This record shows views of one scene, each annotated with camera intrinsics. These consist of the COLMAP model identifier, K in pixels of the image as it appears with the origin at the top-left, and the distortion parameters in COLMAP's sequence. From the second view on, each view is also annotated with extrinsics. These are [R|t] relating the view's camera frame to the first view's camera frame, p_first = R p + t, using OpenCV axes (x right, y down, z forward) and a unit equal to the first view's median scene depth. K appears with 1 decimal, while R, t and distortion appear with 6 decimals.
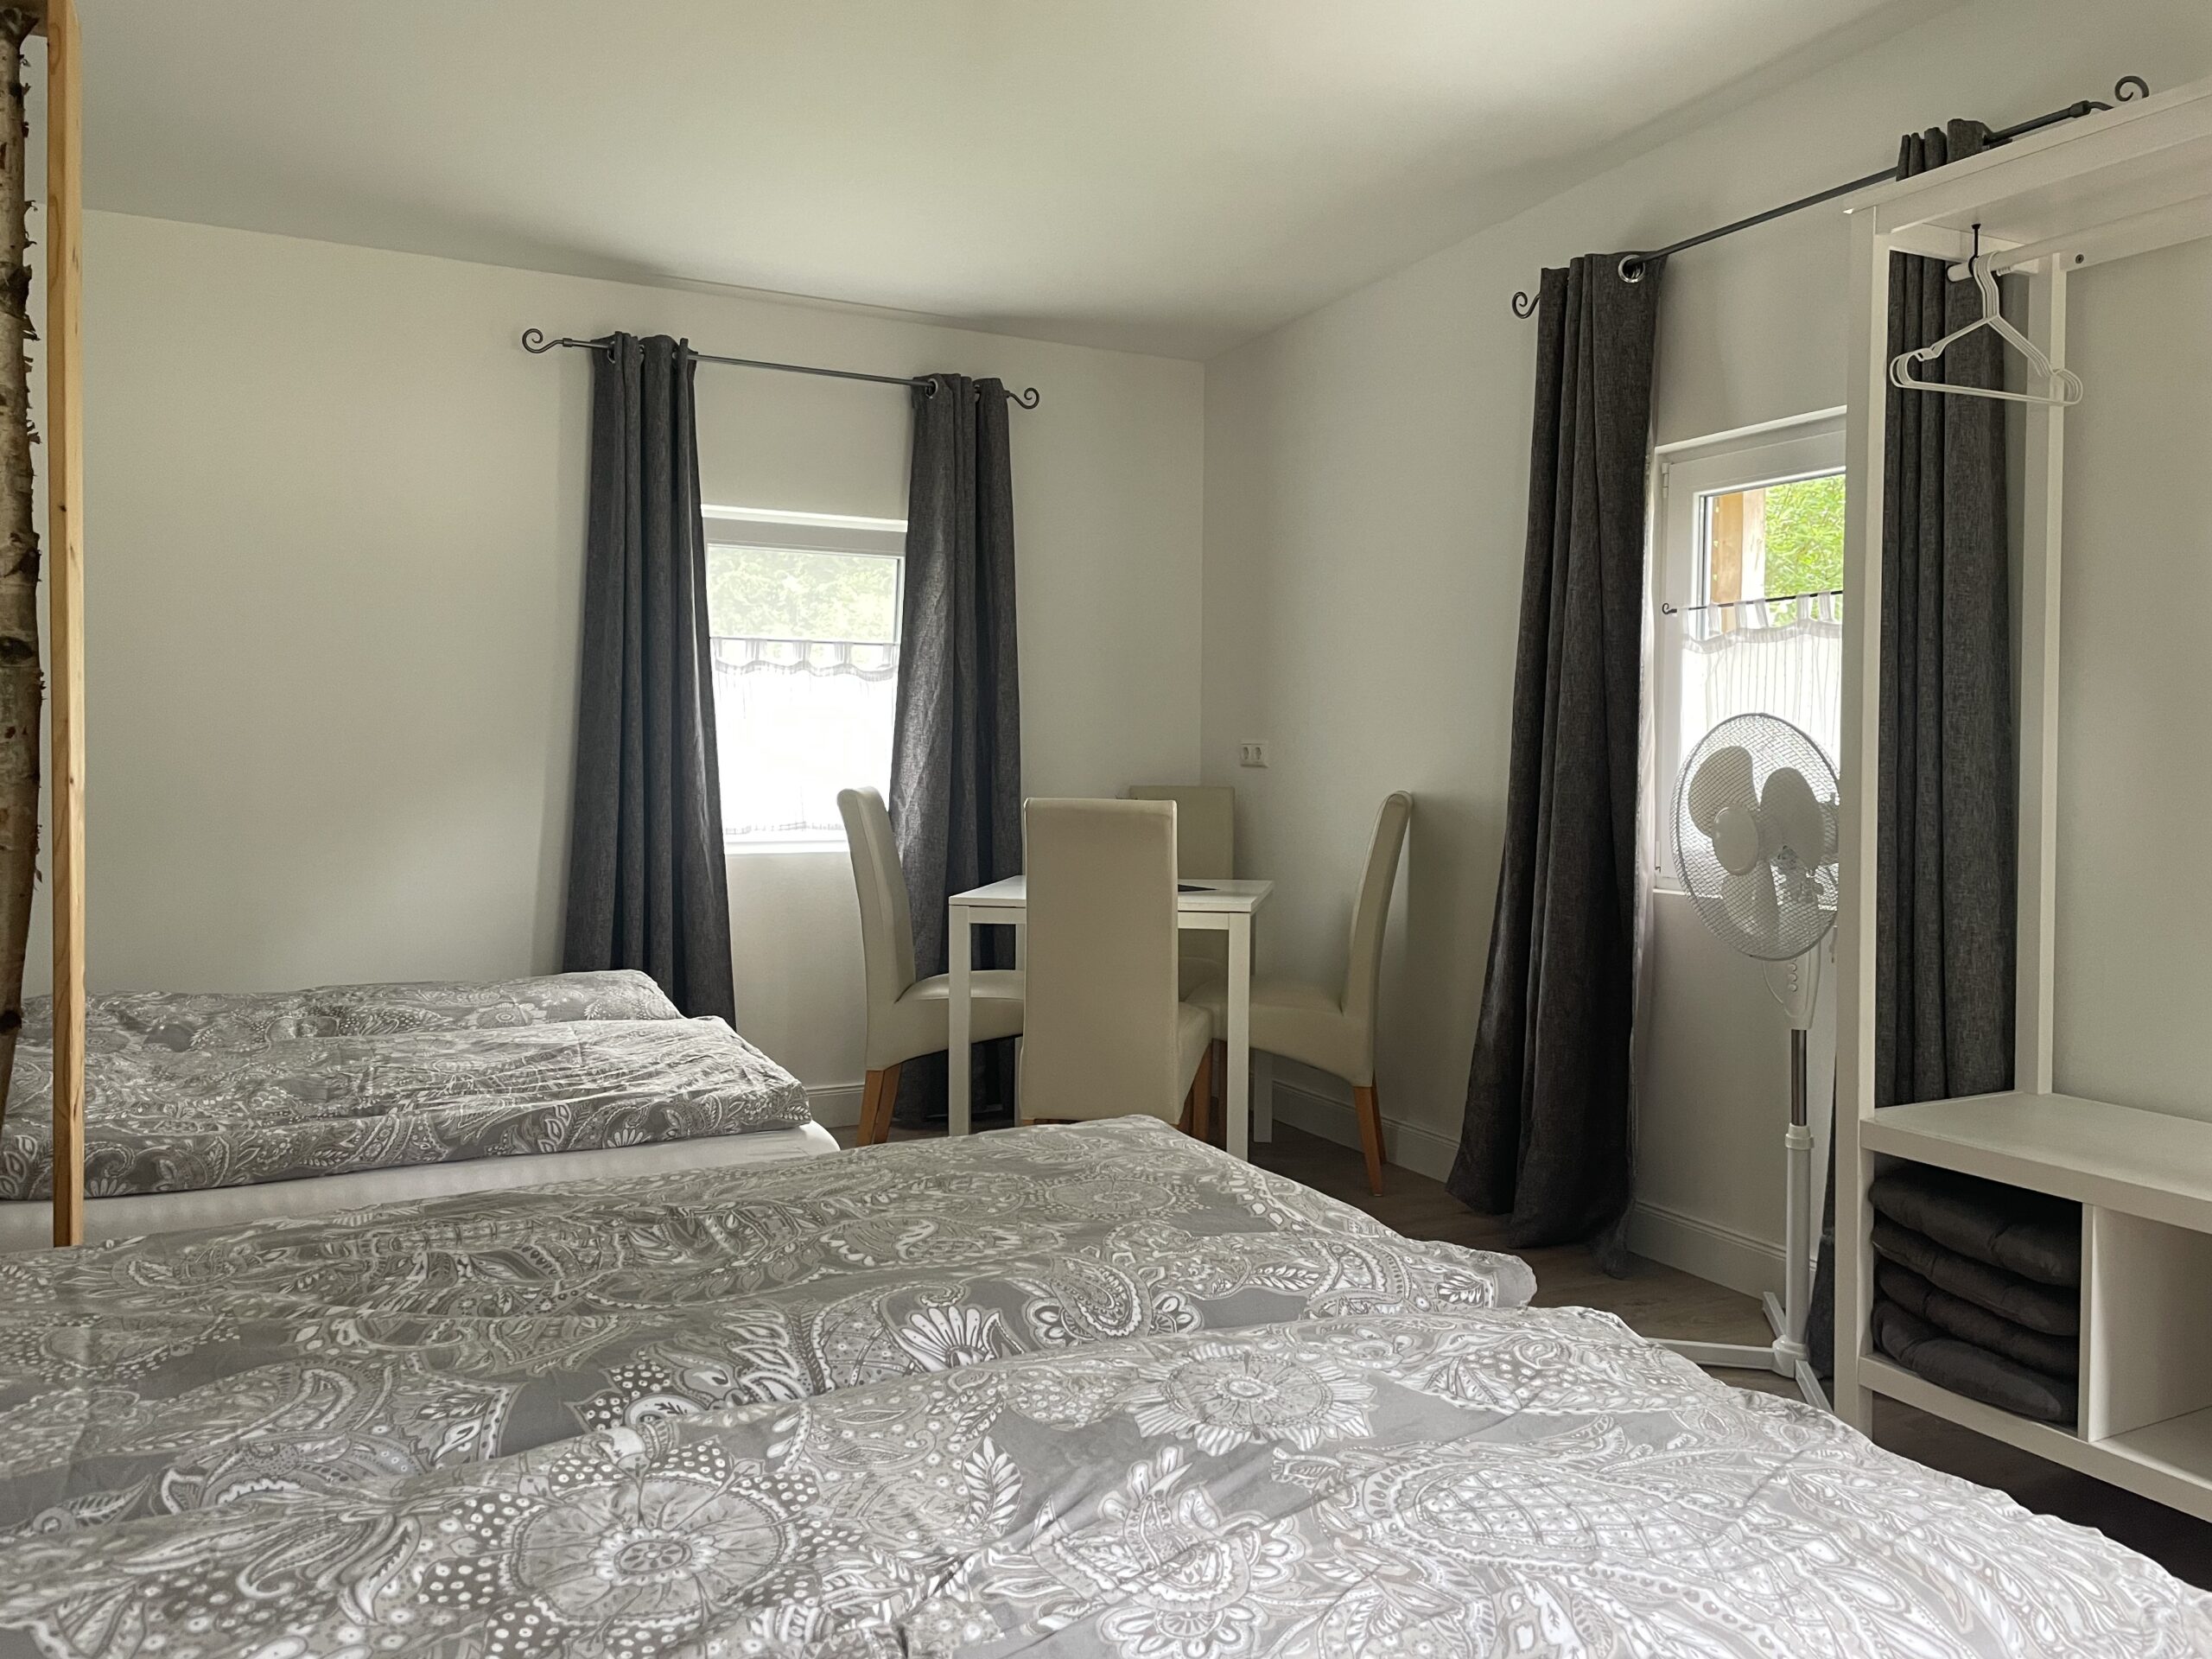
lens RADIAL K [[1657.6, 0, 1098.9], [0, 1657.6, 794.6], [0, 0, 1]] dist [0.094602, -0.108117]
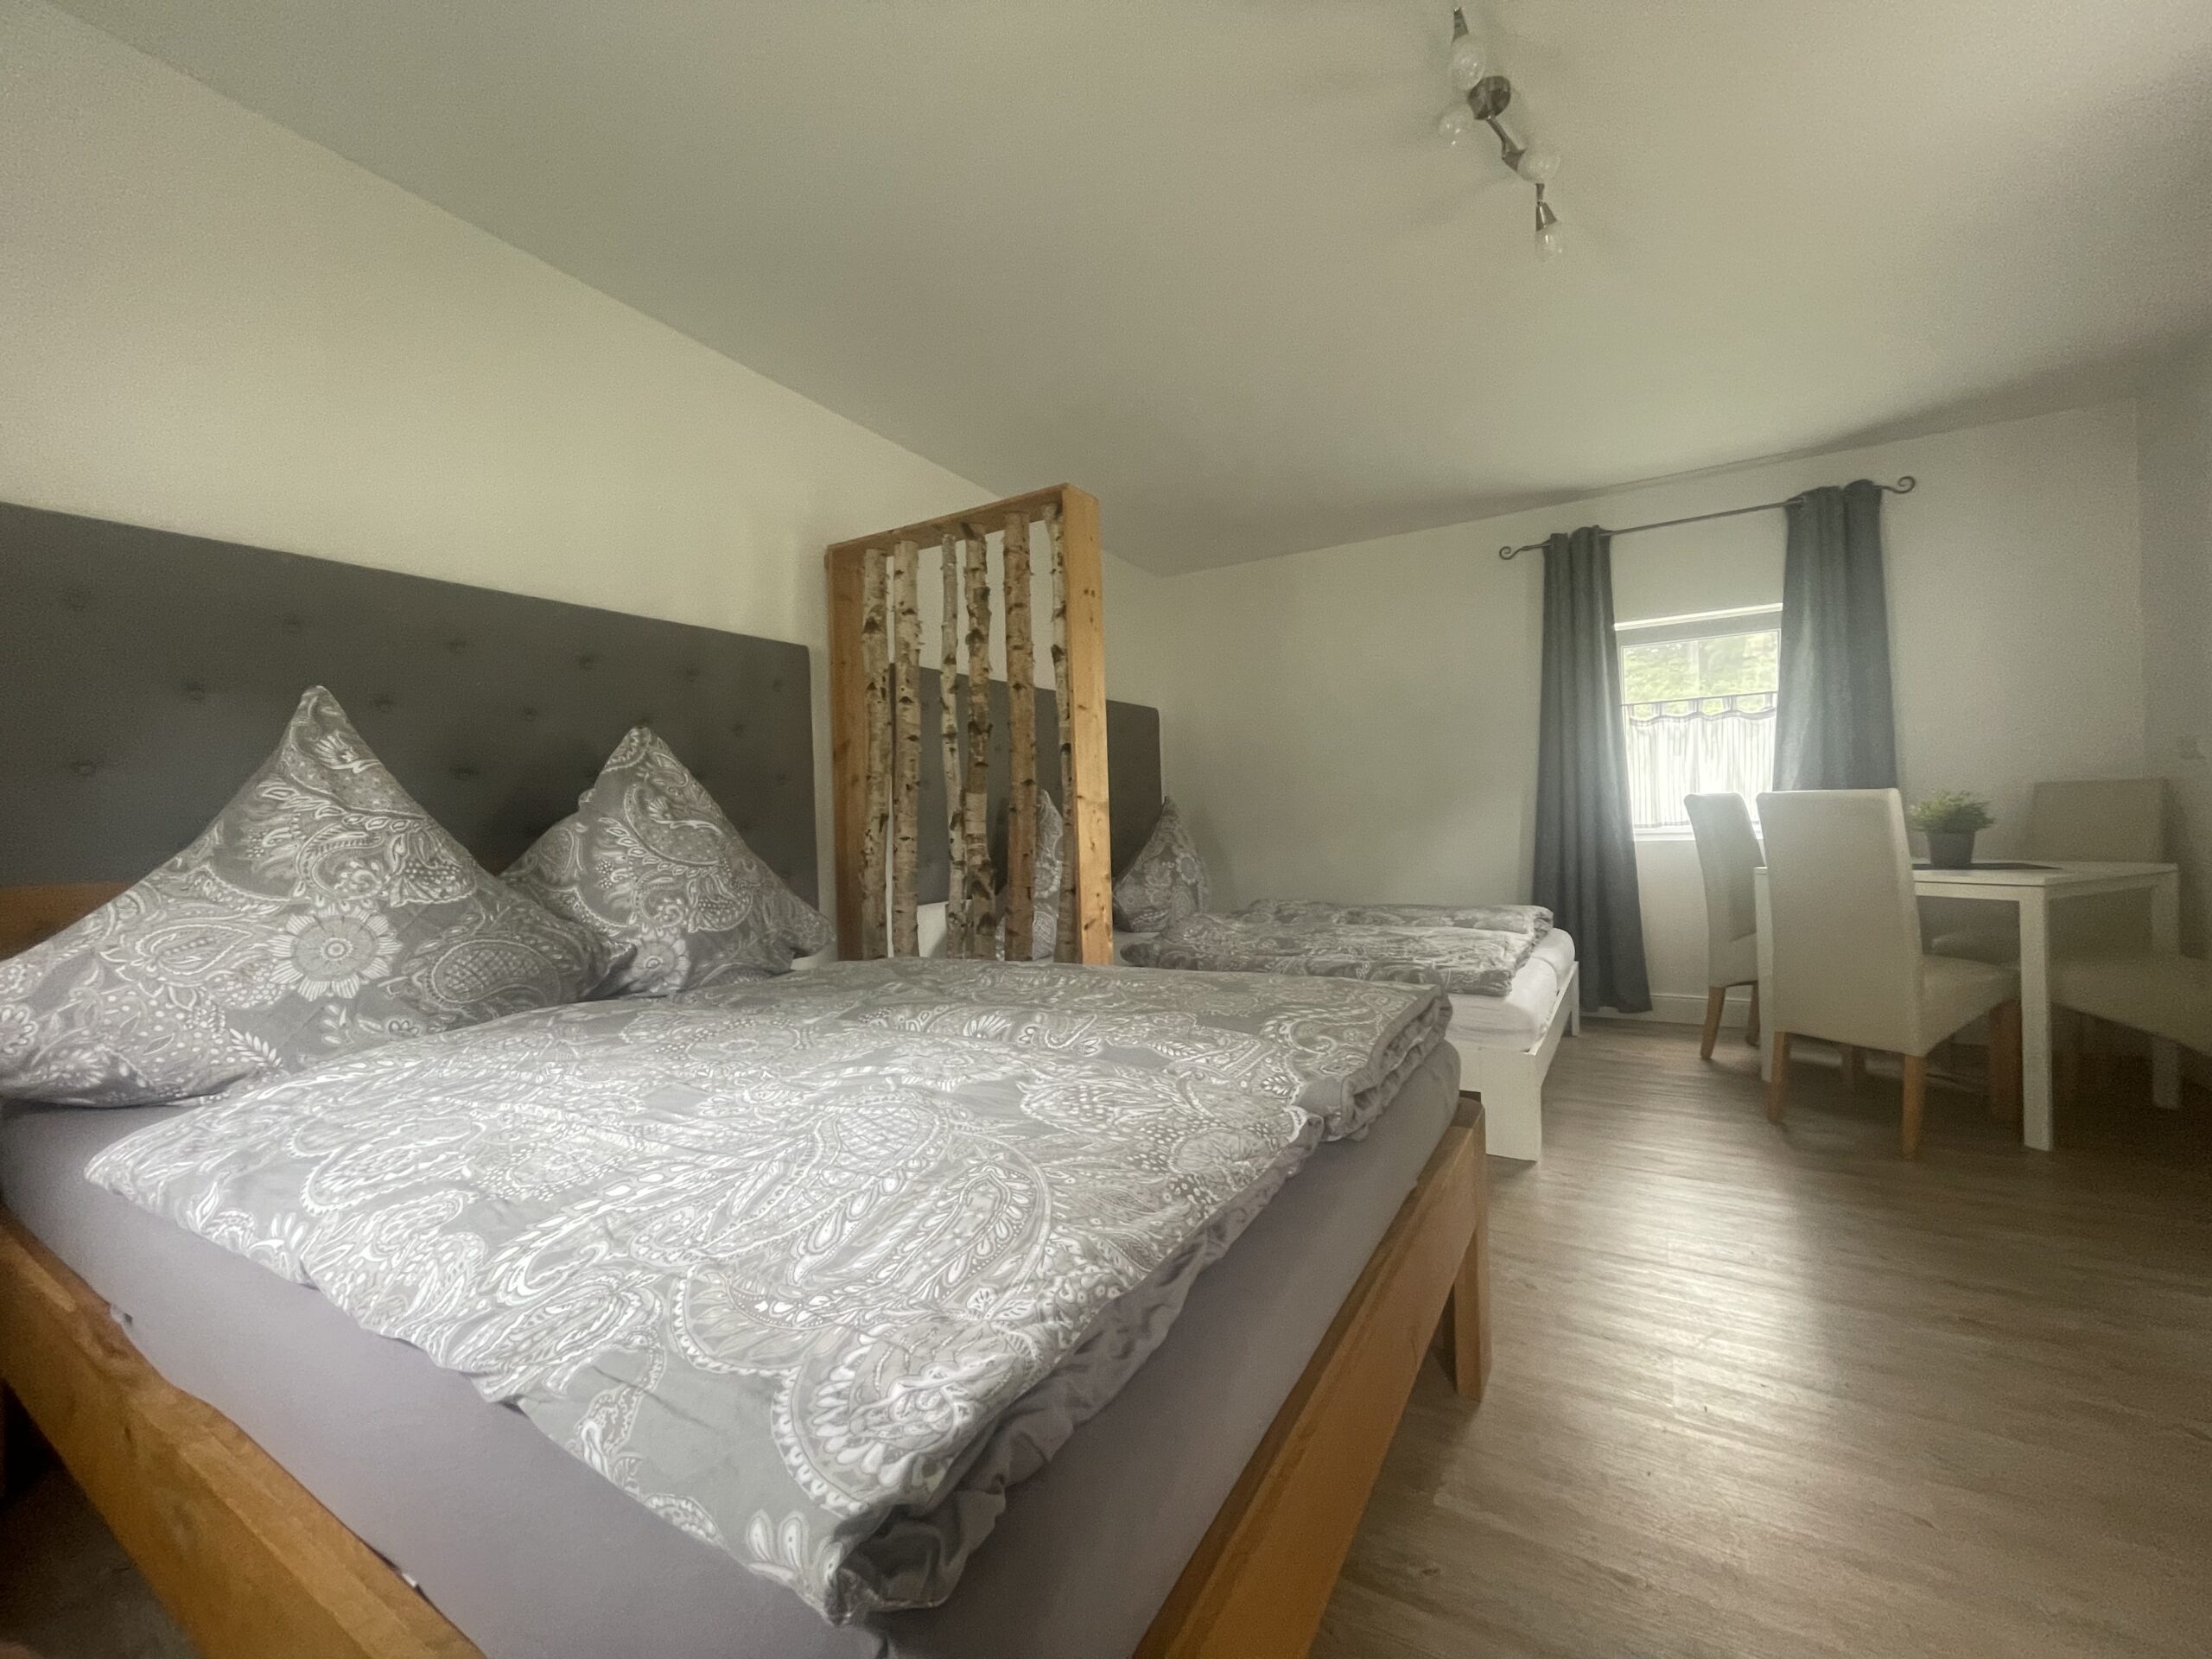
lens RADIAL K [[886.5, 0, 1106.0], [0, 886.5, 829.5], [0, 0, 1]] dist [0.000243, 0.000004]
pose [[0.527390, -0.015576, -0.849480, 0.237109], [0.019455, 0.999791, -0.006253, 0.021638], [0.849400, -0.013229, 0.527583, 0.137003]]
